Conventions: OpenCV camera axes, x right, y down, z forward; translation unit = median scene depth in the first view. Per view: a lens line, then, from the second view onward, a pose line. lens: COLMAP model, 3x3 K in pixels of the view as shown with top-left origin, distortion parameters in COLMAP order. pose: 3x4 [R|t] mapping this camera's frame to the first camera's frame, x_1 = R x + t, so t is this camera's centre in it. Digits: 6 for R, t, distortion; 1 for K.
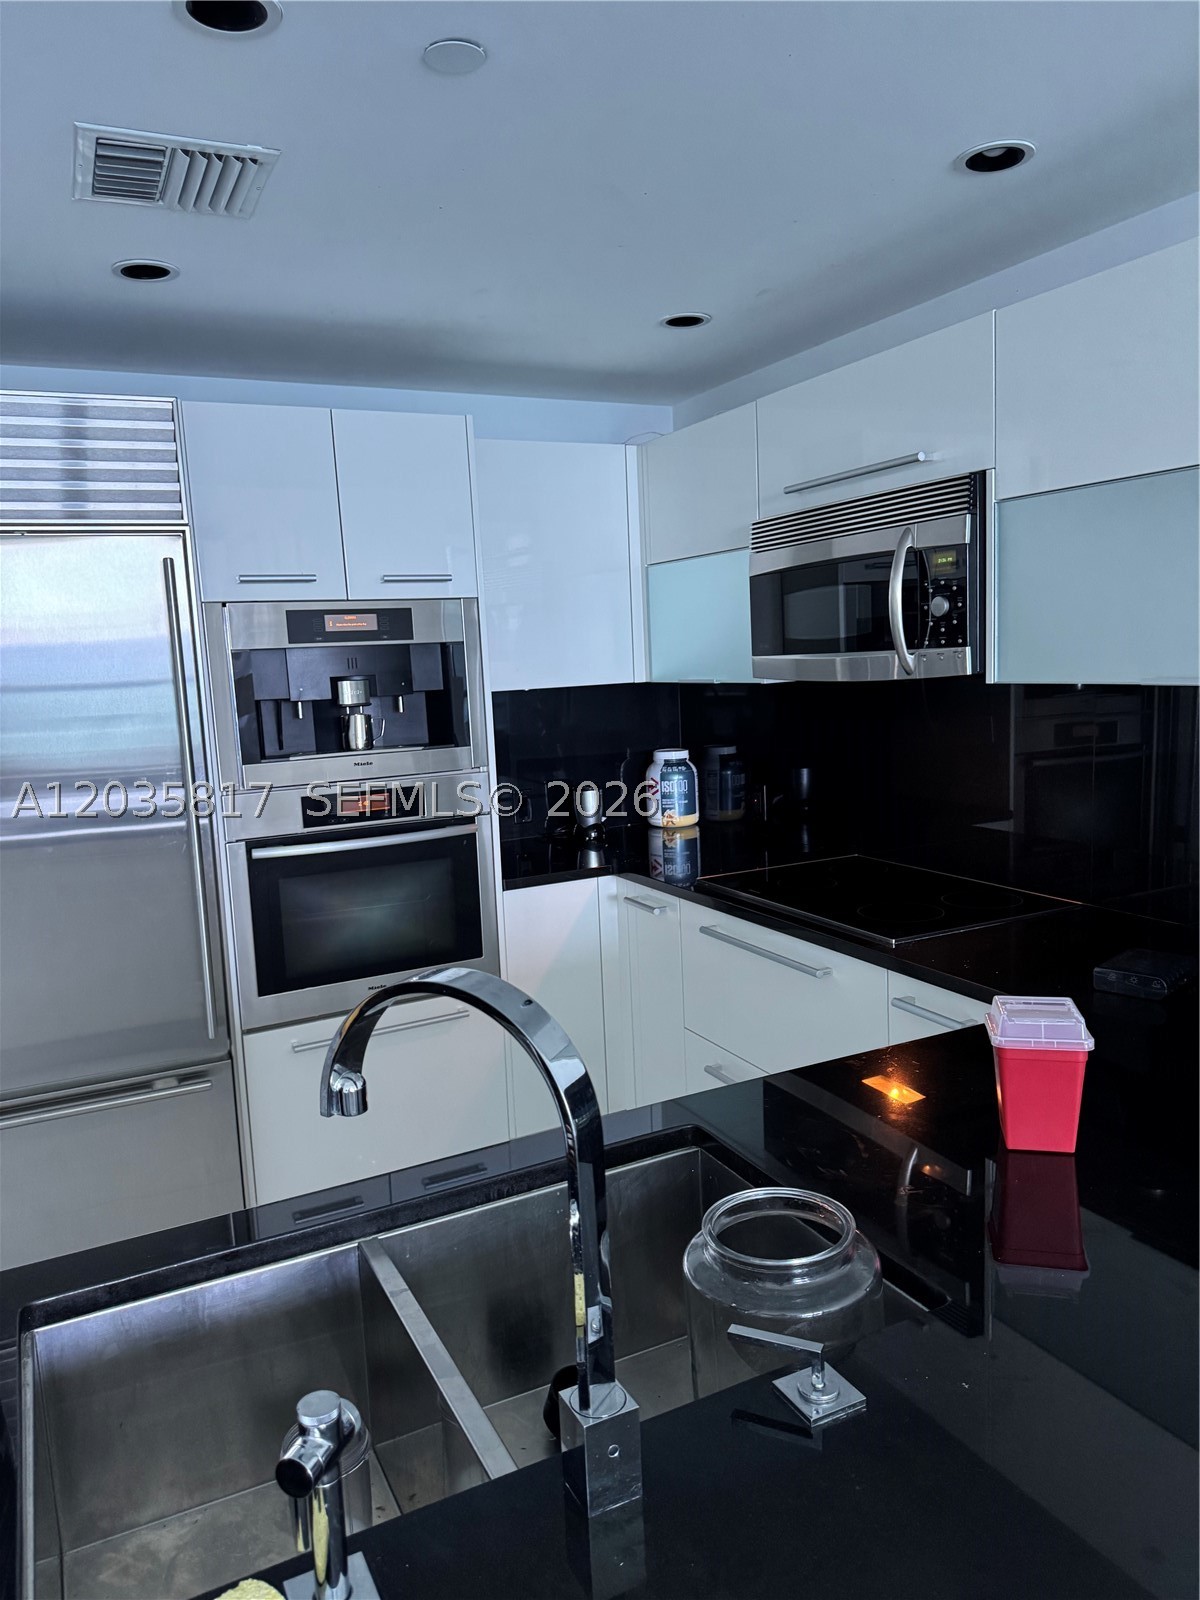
lens RADIAL K [[1130.5, 0, 606.1], [0, 1130.5, 807.8], [0, 0, 1]] dist [0.073446, -0.128454]
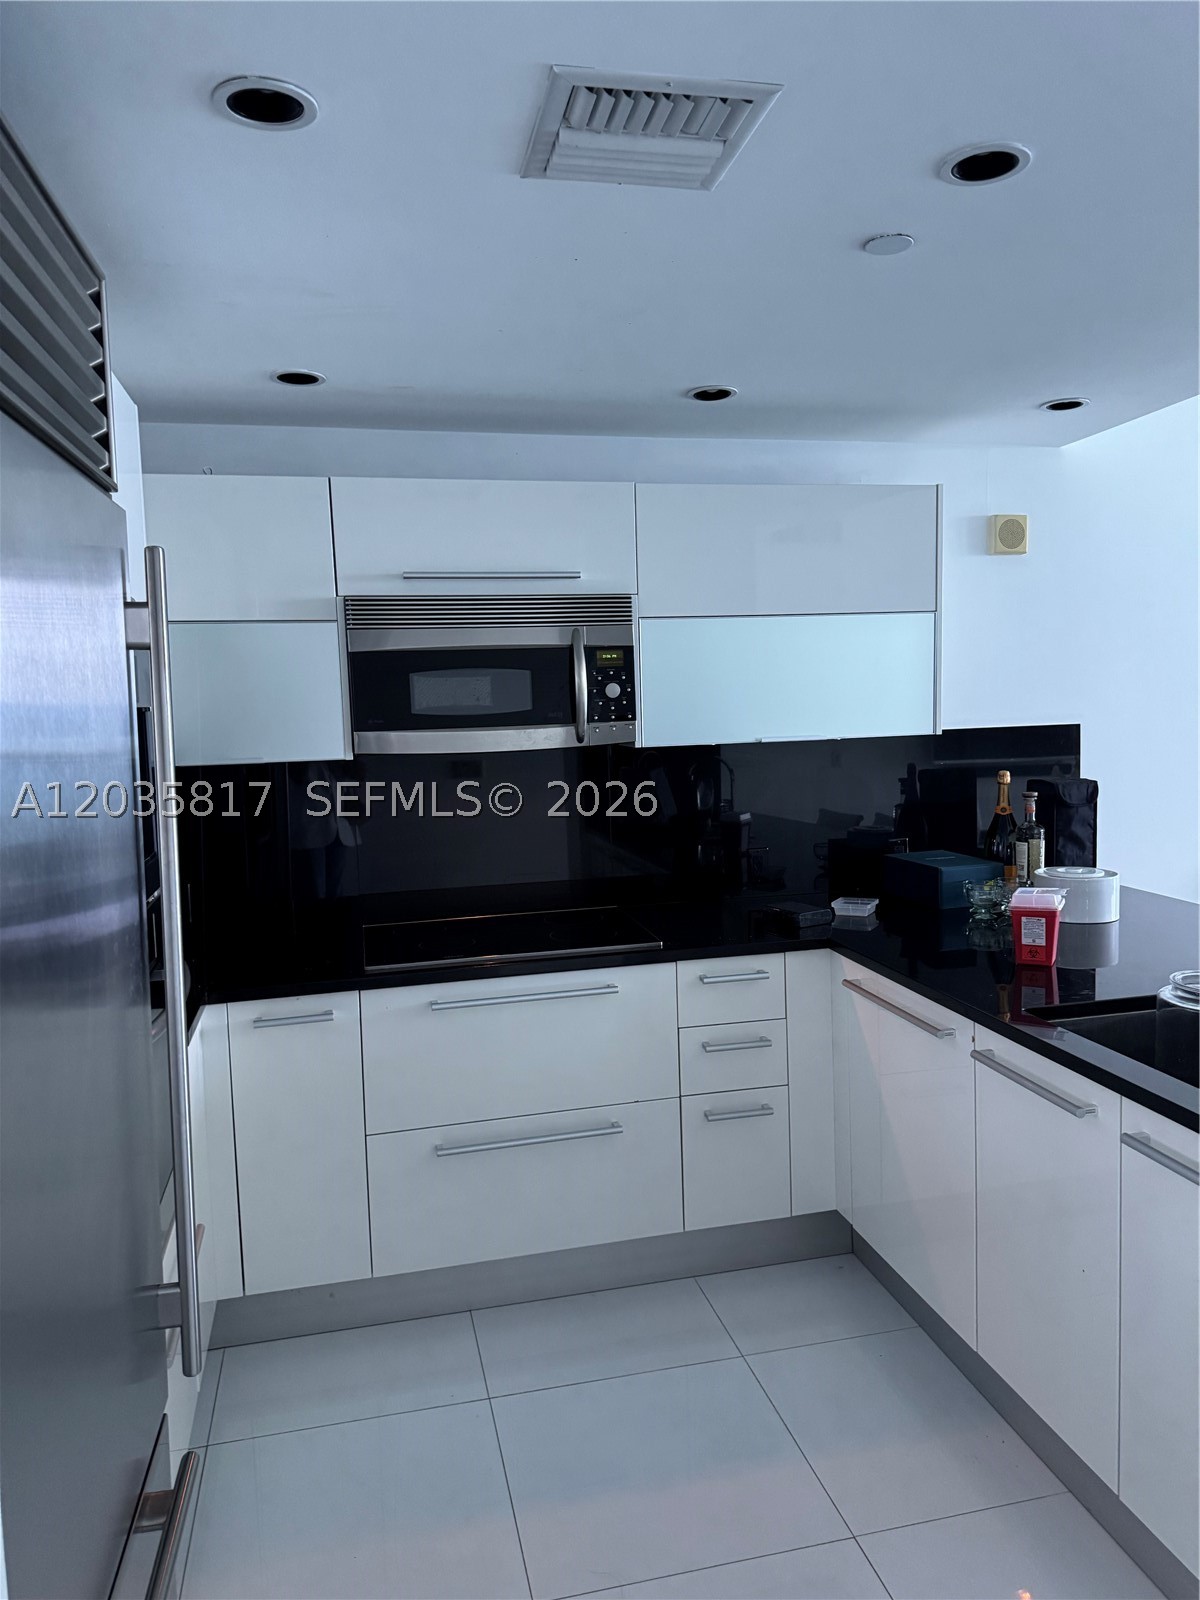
lens RADIAL K [[1110.5, 0, 600.0], [0, 1110.5, 800.0], [0, 0, 1]] dist [0.130349, -0.194967]
pose [[0.231714, -0.057050, 0.971110, -0.849029], [0.155268, 0.987650, 0.020974, -0.070956], [-0.960313, 0.145922, 0.237710, 0.636040]]
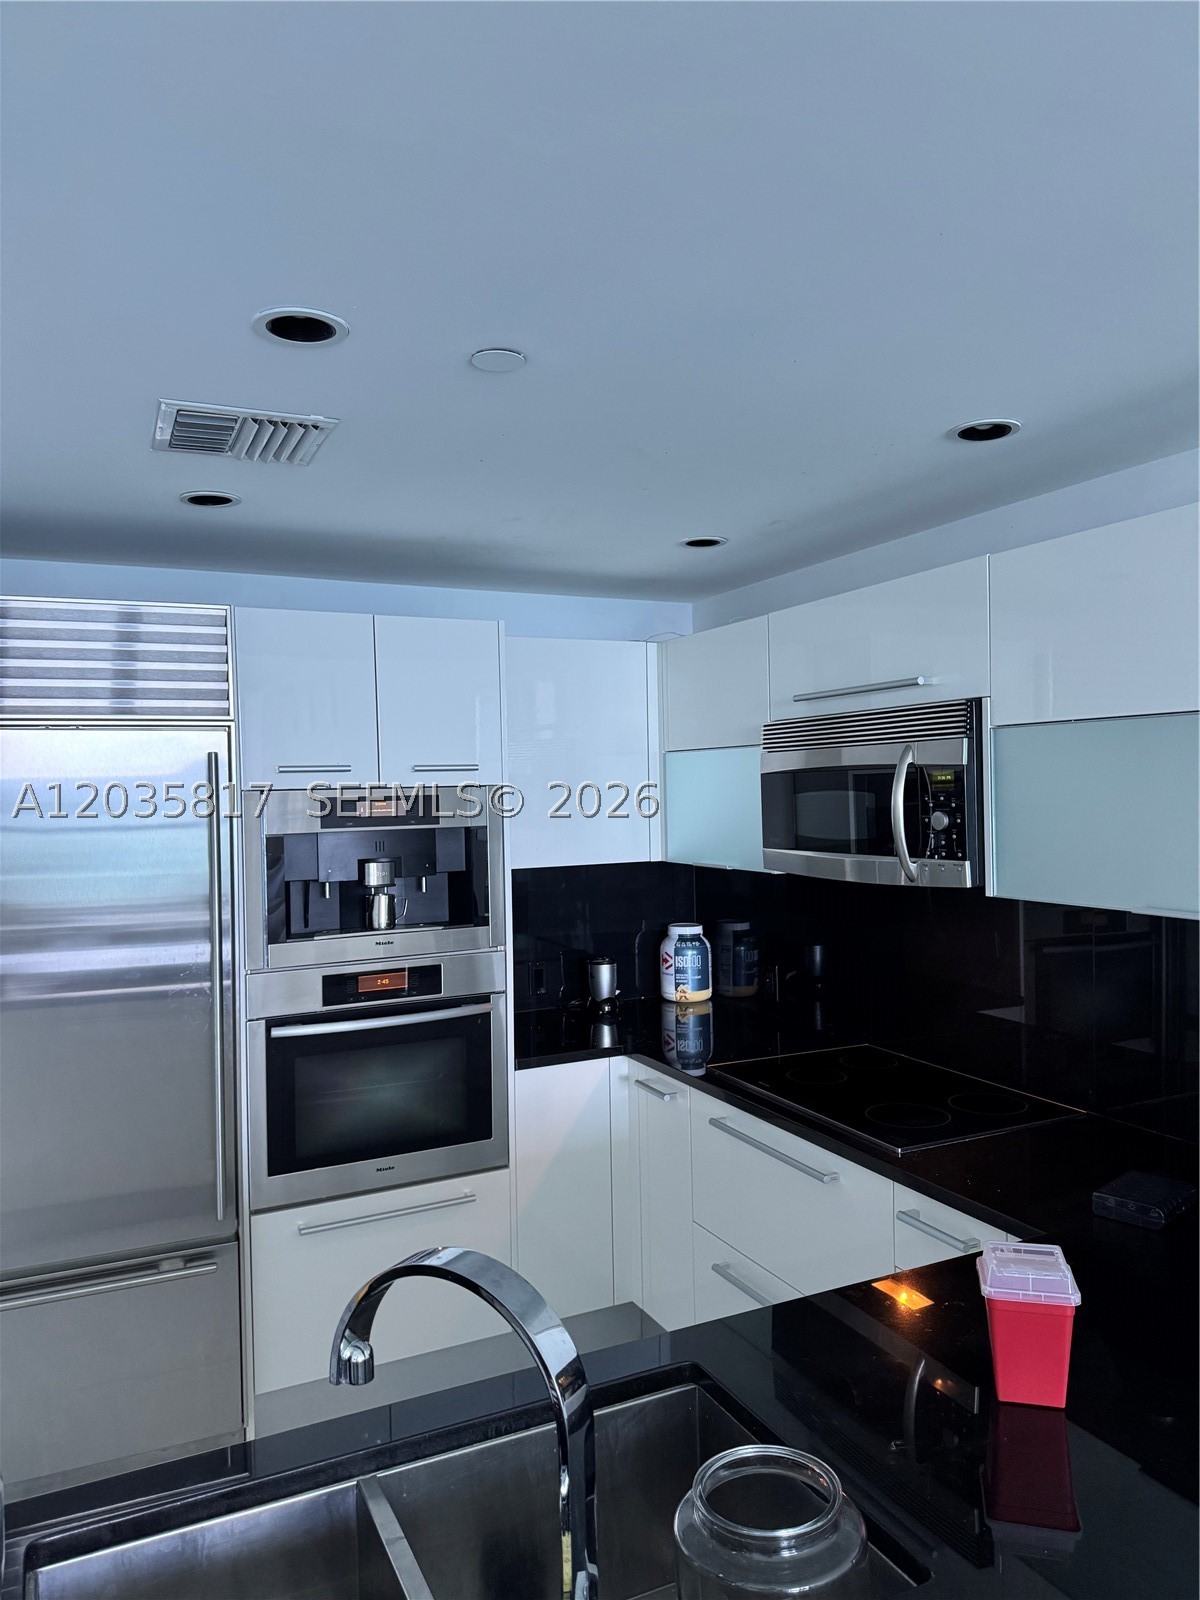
lens RADIAL K [[1129.2, 0, 611.4], [0, 1129.2, 805.9], [0, 0, 1]] dist [0.049866, -0.062826]
pose [[0.999571, 0.025373, -0.014617, 0.004266], [-0.026983, 0.992008, -0.123258, -0.046660], [0.011373, 0.123600, 0.992267, -0.038160]]
